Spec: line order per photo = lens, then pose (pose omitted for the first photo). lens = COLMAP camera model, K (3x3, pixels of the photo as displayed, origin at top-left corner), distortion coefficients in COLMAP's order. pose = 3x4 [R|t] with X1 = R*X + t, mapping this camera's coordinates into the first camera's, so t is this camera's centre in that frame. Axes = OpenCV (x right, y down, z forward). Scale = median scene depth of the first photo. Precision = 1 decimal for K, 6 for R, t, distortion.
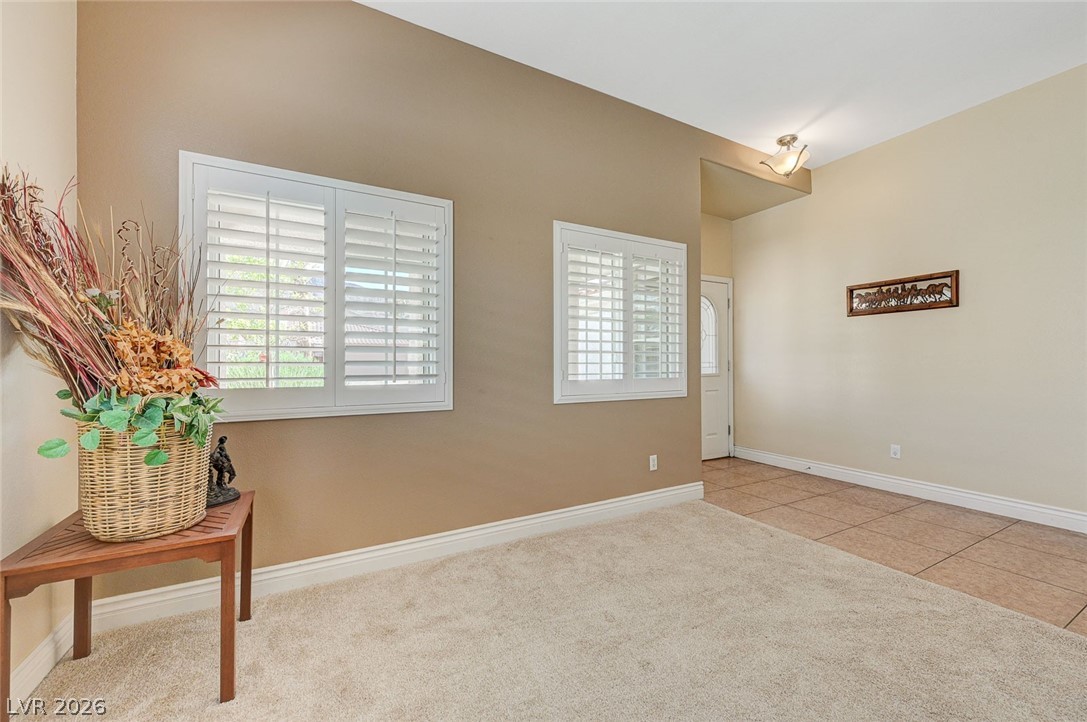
lens RADIAL K [[432.8, 0, 547.5], [0, 432.8, 358.3], [0, 0, 1]] dist [0.001774, -0.000023]
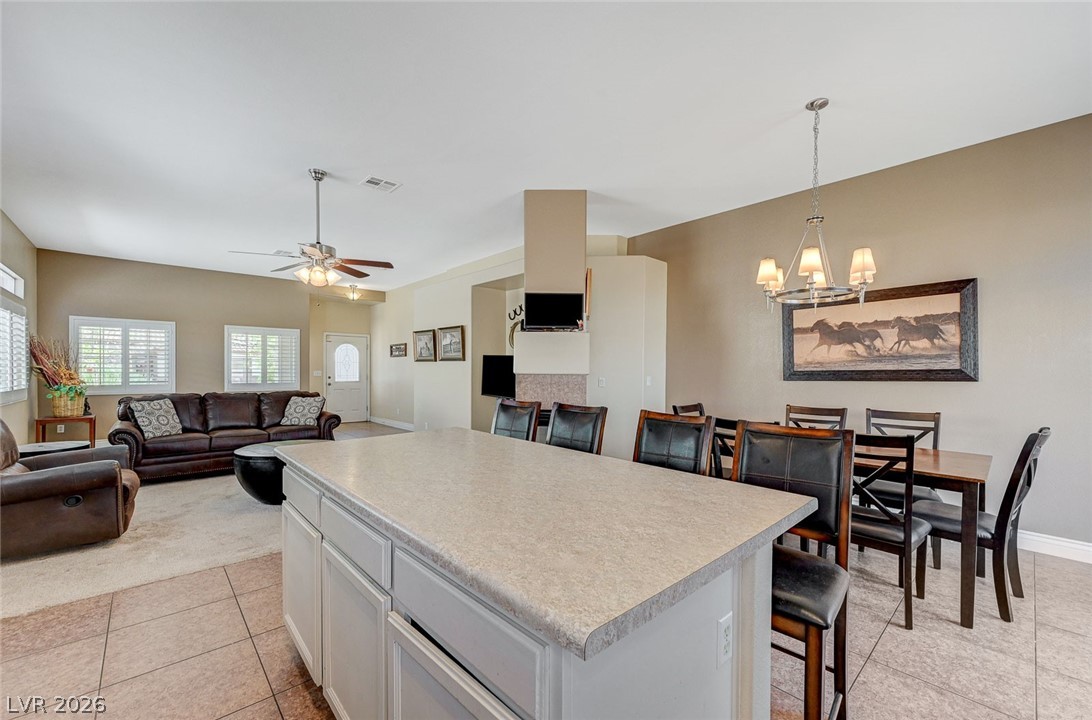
lens RADIAL K [[442.3, 0, 545.0], [0, 442.3, 371.3], [0, 0, 1]] dist [0.000999, 0.000003]
pose [[0.974258, 0.002127, 0.225428, 1.287511], [-0.004187, 0.999954, 0.008661, -0.055744], [-0.225399, -0.009382, 0.974221, -2.075003]]
